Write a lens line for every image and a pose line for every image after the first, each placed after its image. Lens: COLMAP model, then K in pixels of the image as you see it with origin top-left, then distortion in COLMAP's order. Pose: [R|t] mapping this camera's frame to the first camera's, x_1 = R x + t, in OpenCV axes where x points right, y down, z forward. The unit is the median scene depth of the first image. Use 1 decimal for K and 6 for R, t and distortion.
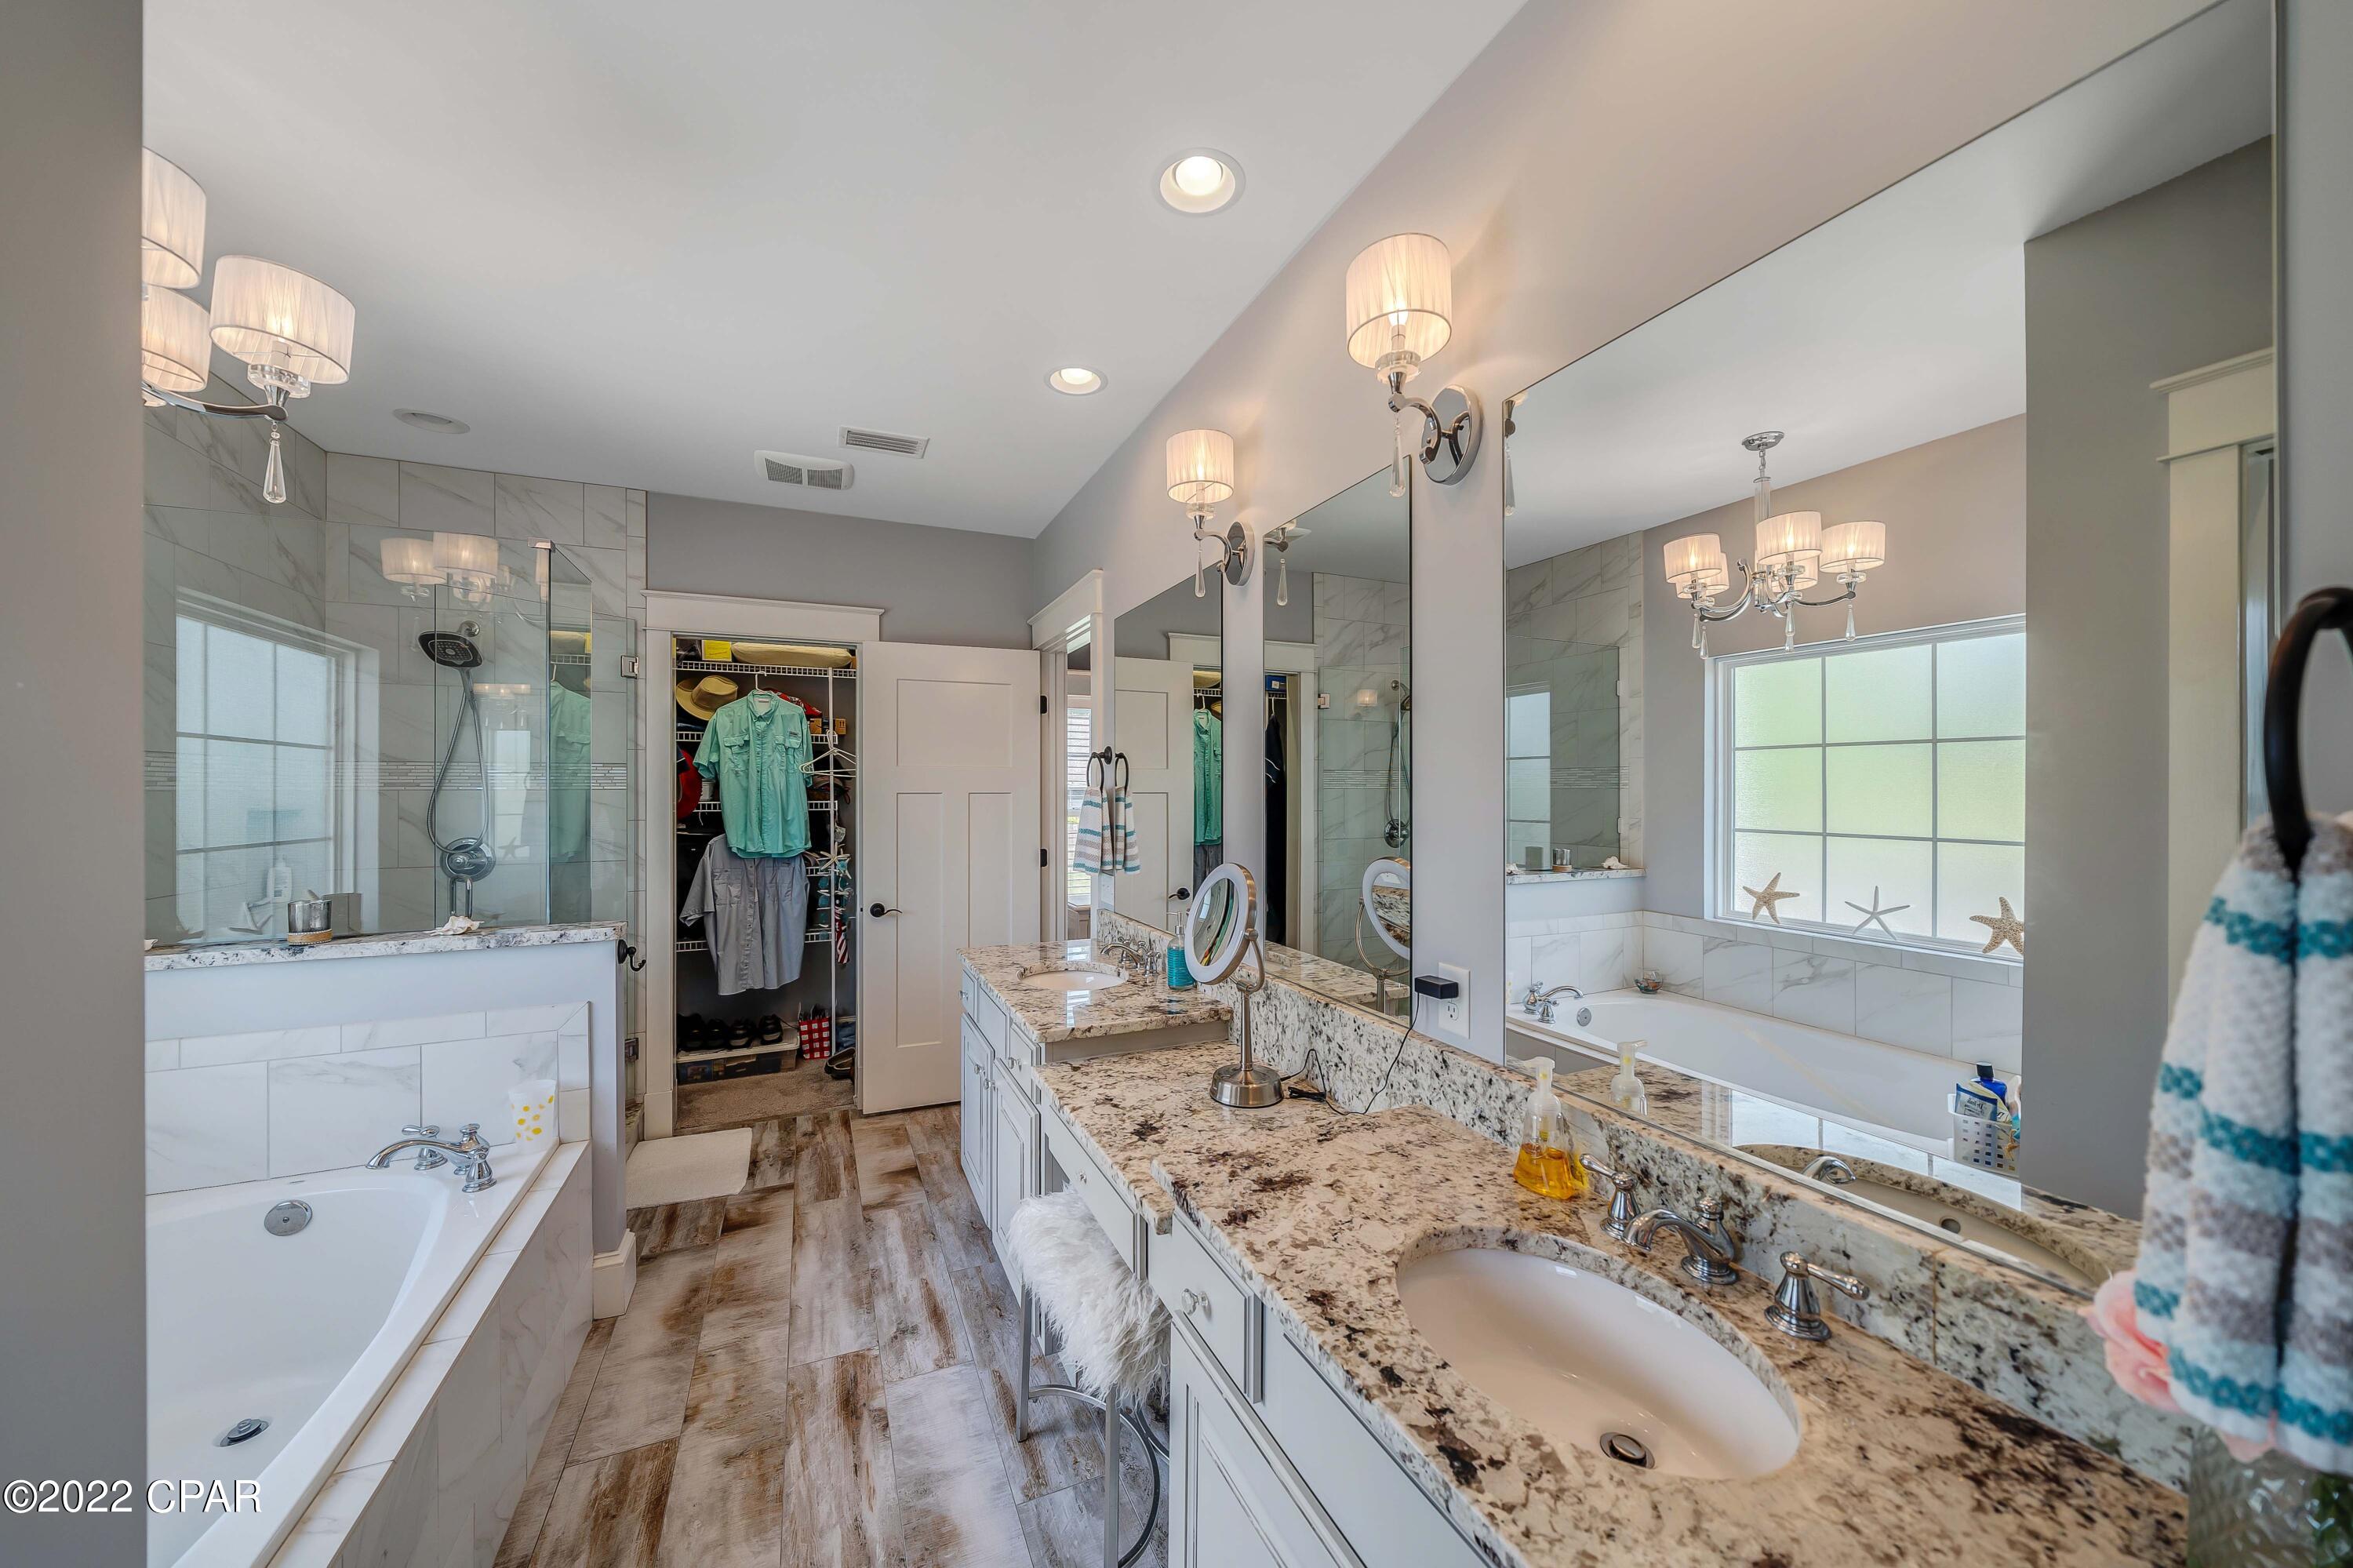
lens RADIAL K [[818.2, 0, 1167.2], [0, 818.2, 786.7], [0, 0, 1]] dist [-0.007544, 0.000297]
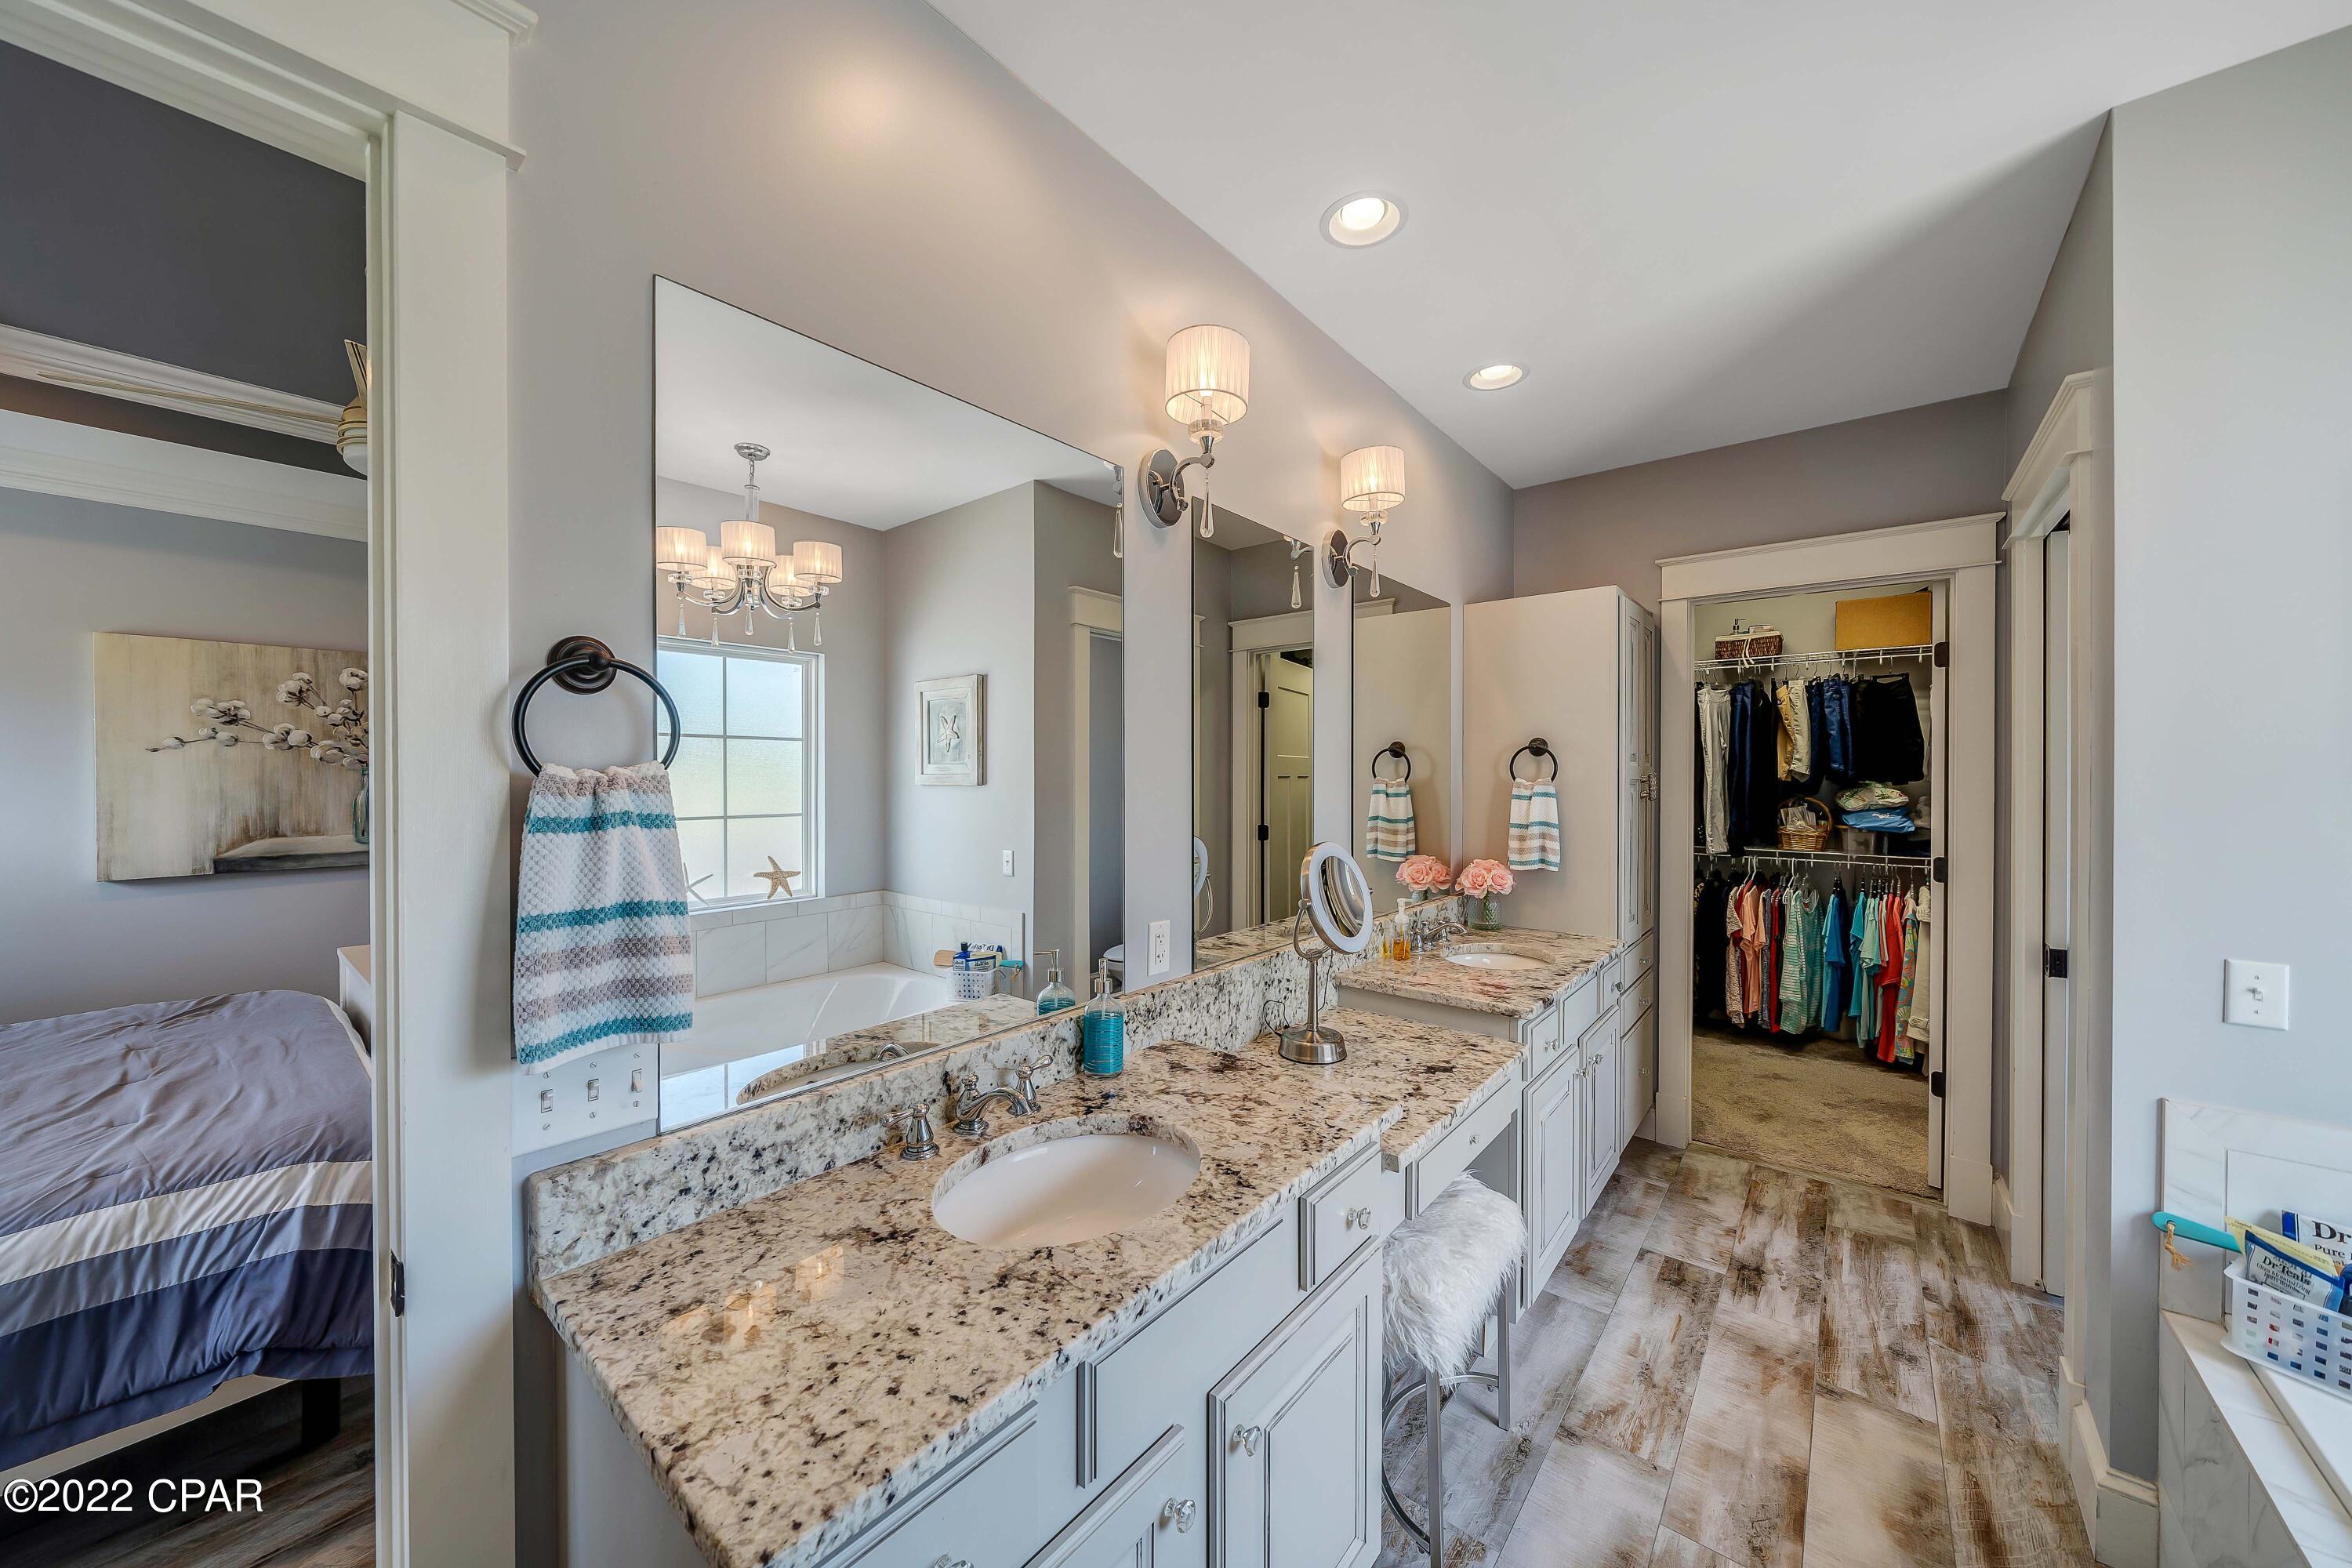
lens RADIAL K [[817.8, 0, 1166.2], [0, 817.8, 779.5], [0, 0, 1]] dist [-0.007544, 0.000297]
pose [[-0.438916, -0.002024, 0.898526, -0.781465], [0.000775, 0.999996, 0.002631, 0.008489], [-0.898528, 0.001851, -0.438913, 1.622842]]
